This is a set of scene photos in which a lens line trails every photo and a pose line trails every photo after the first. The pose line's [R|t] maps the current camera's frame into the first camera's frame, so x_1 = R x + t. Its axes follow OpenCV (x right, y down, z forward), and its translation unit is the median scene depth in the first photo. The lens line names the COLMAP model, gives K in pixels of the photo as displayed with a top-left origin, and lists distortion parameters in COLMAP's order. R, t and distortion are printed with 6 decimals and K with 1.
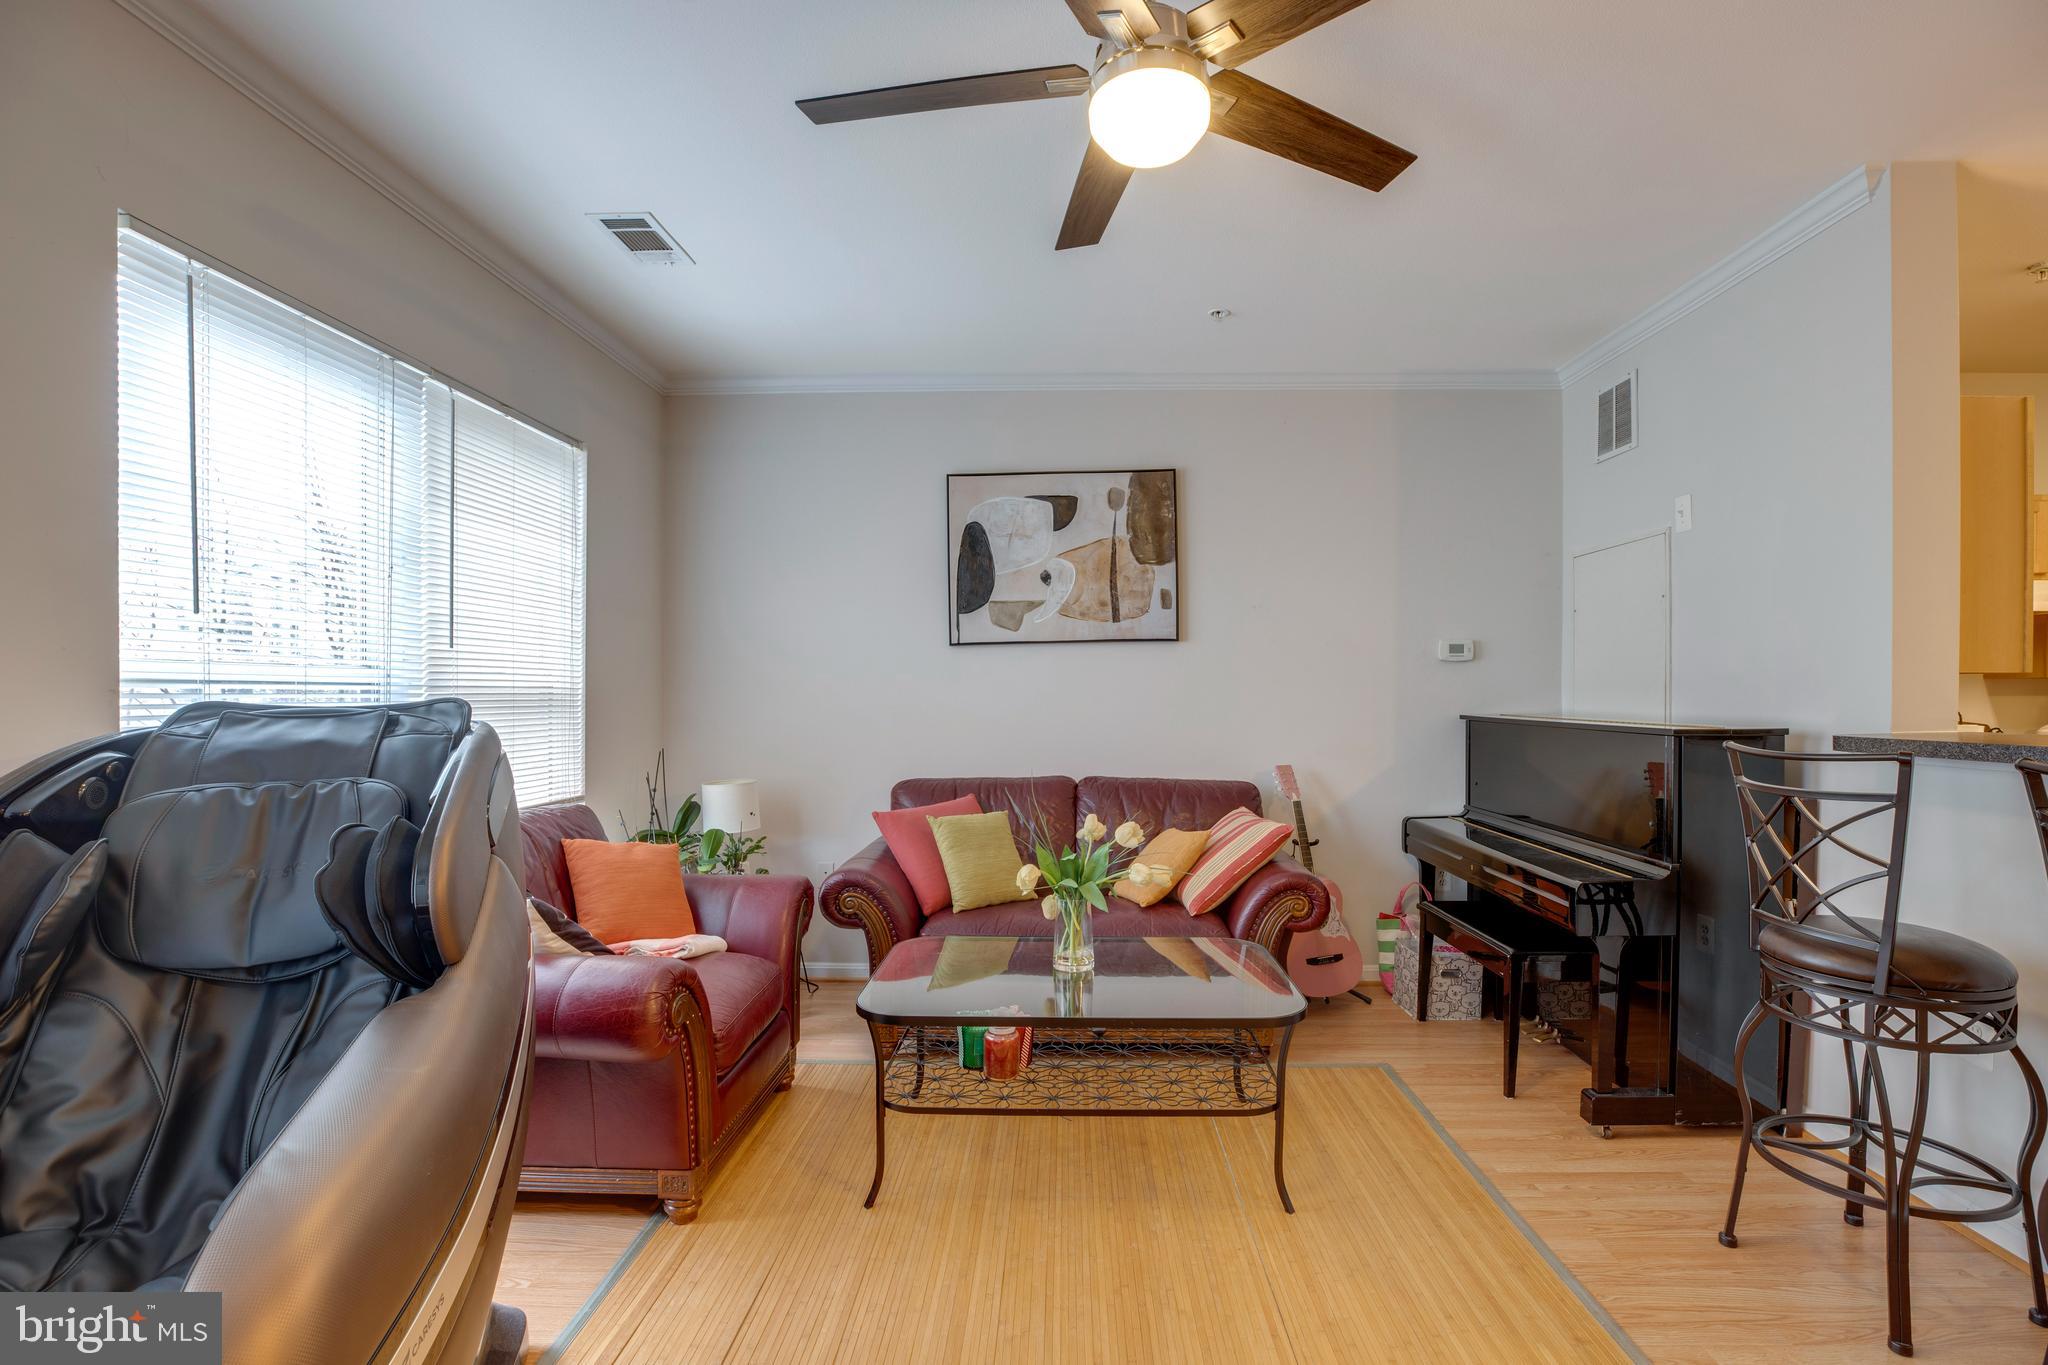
lens RADIAL K [[957.7, 0, 1061.9], [0, 957.7, 705.0], [0, 0, 1]] dist [-0.044404, 0.013027]
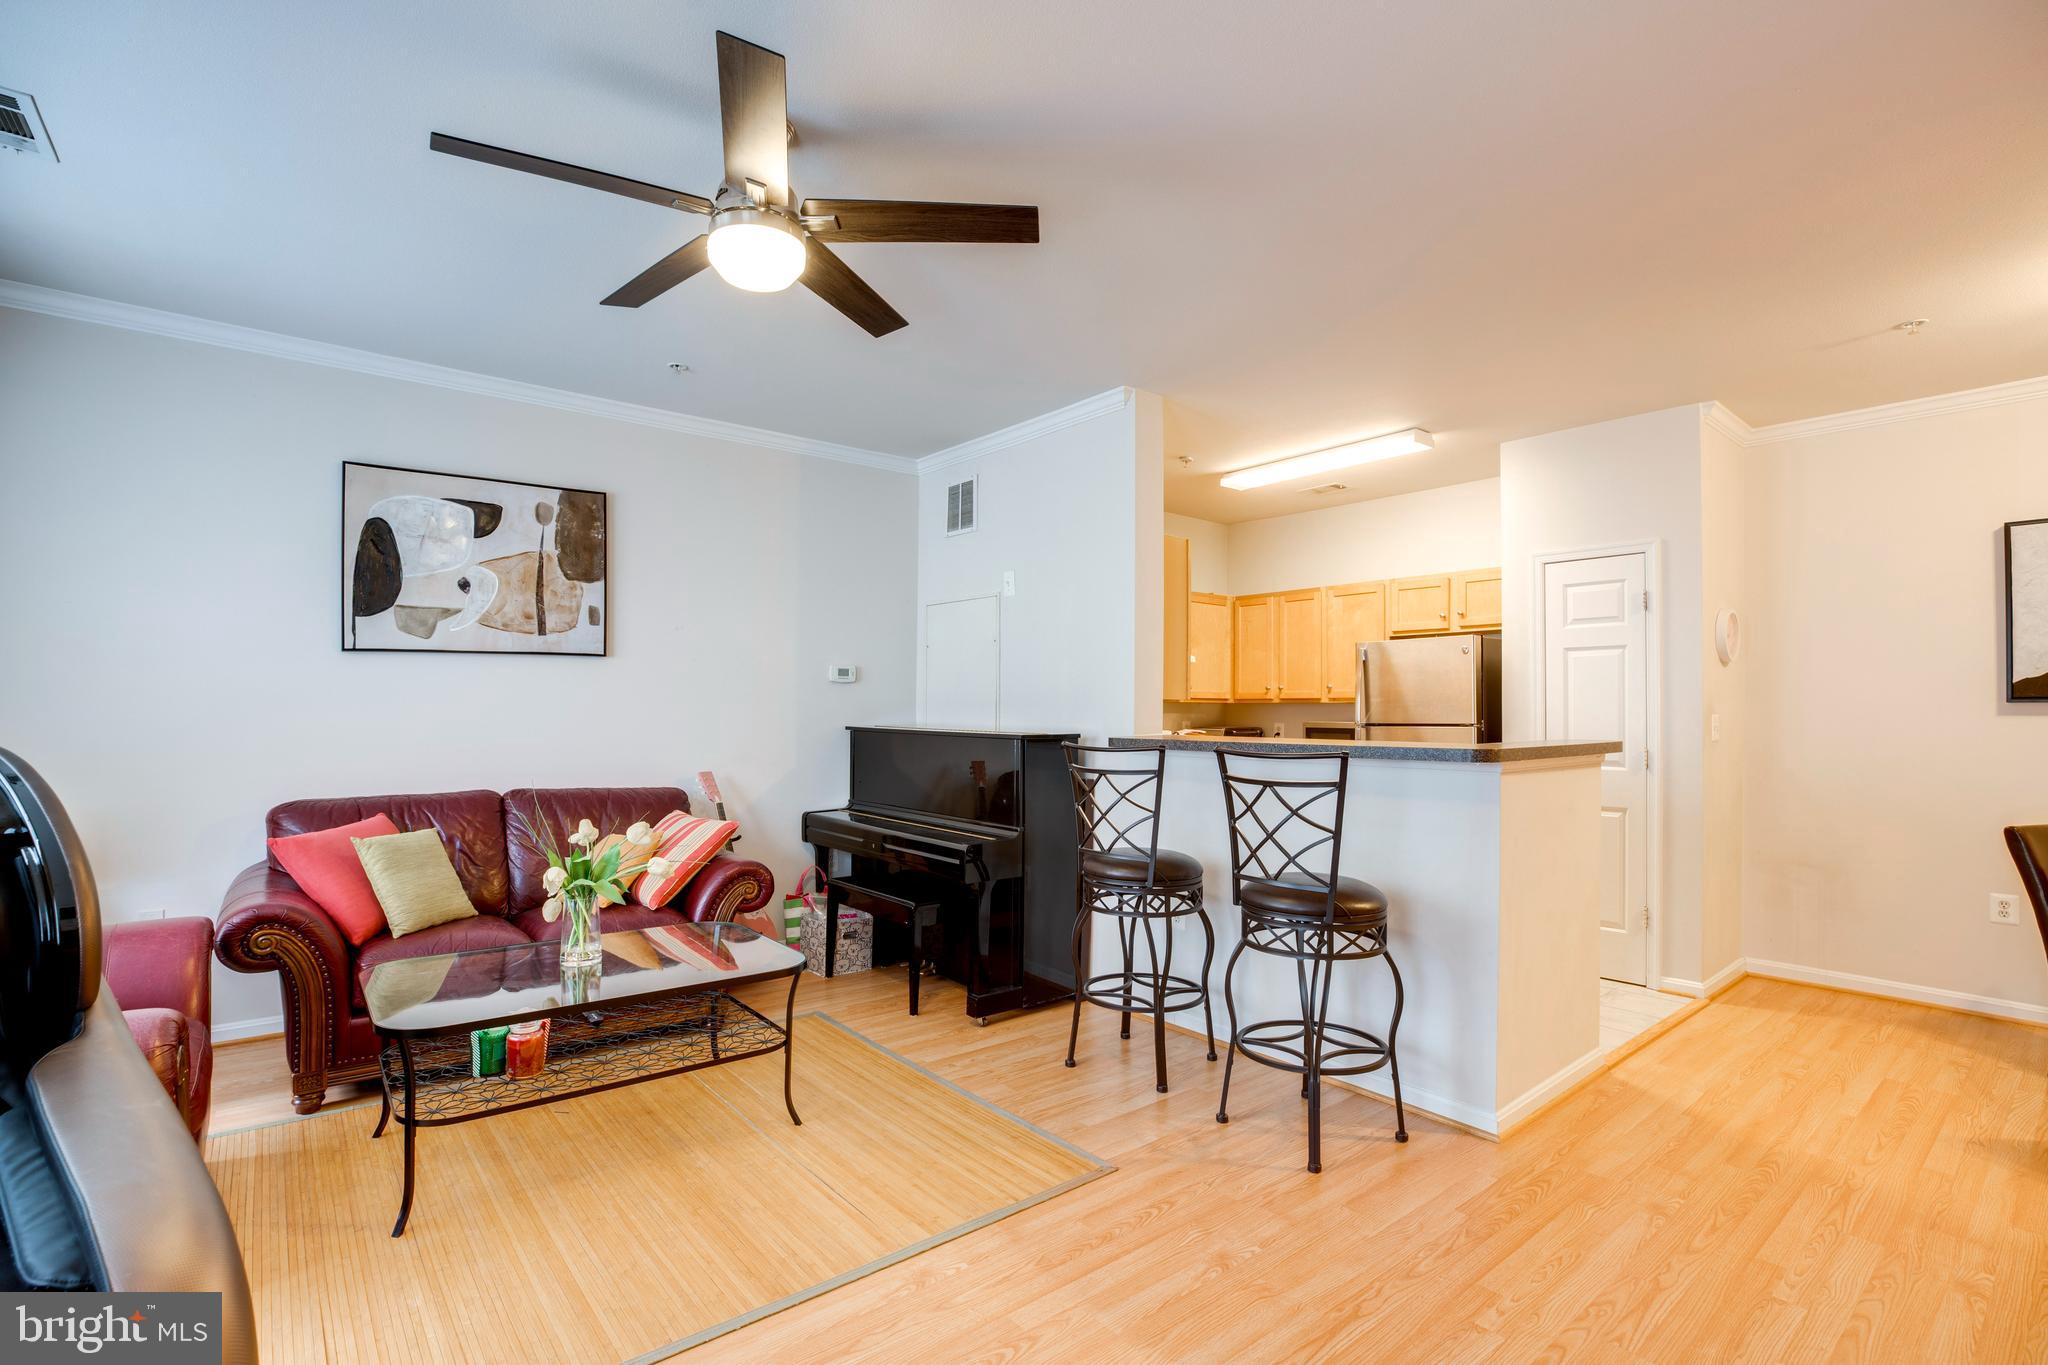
lens RADIAL K [[957.7, 0, 1030.3], [0, 957.7, 695.6], [0, 0, 1]] dist [-0.044404, 0.013027]
pose [[0.758744, 0.017638, 0.651151, -0.235050], [-0.002069, 0.999694, -0.024669, 0.000706], [-0.651386, 0.017370, 0.758548, -0.105986]]
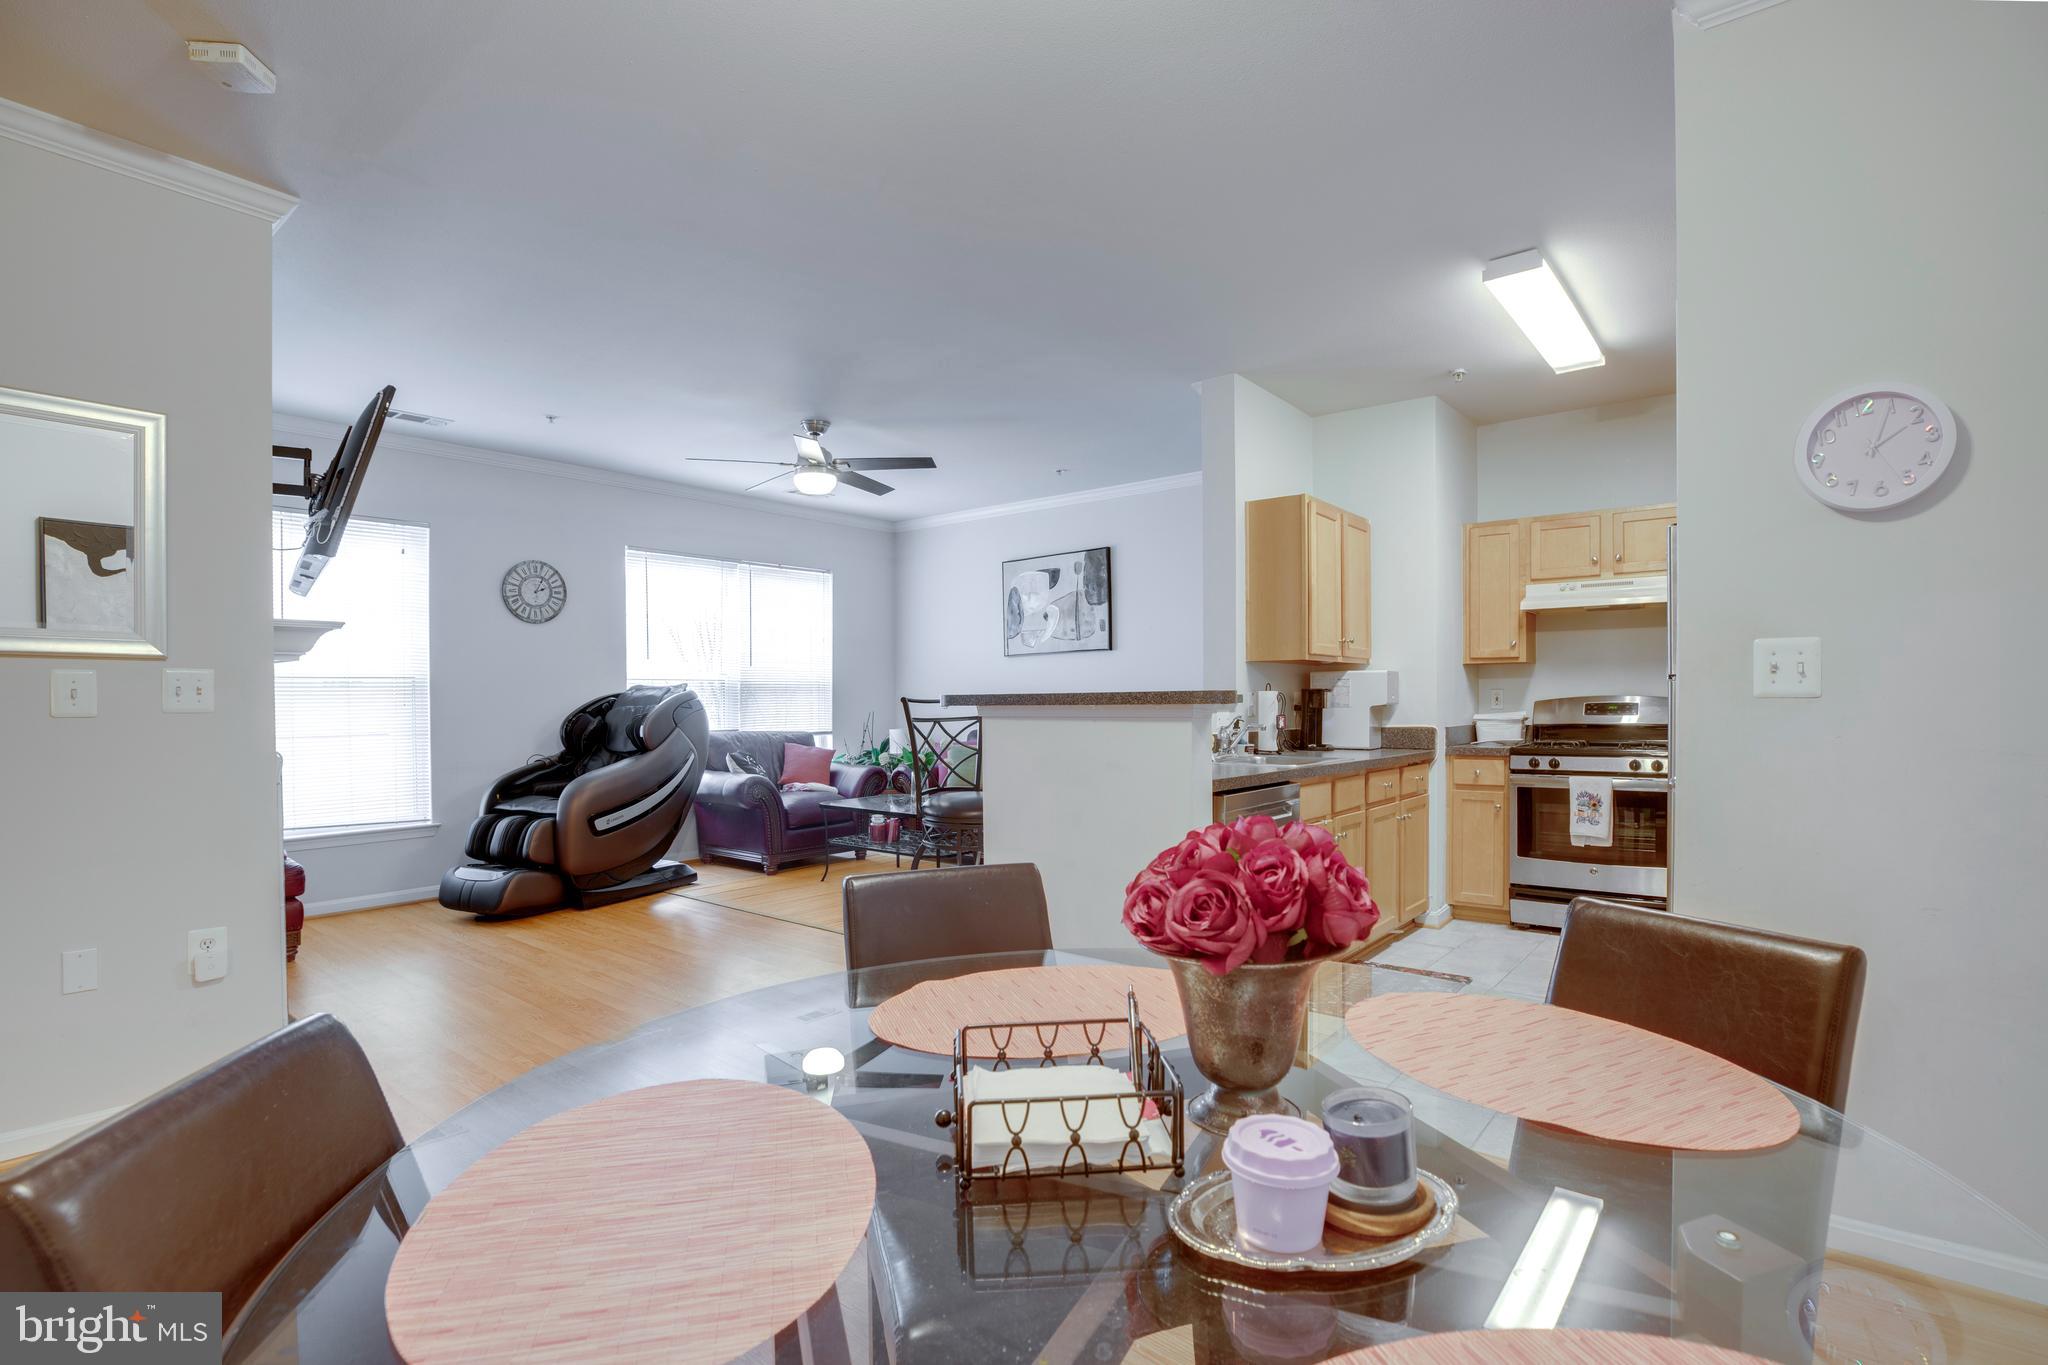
lens RADIAL K [[957.7, 0, 1038.0], [0, 957.7, 710.9], [0, 0, 1]] dist [-0.044404, 0.013027]
pose [[0.795105, 0.005466, -0.606447, 1.205683], [-0.002072, 0.999978, 0.006296, 0.033585], [0.606469, -0.003750, 0.795099, -0.465889]]
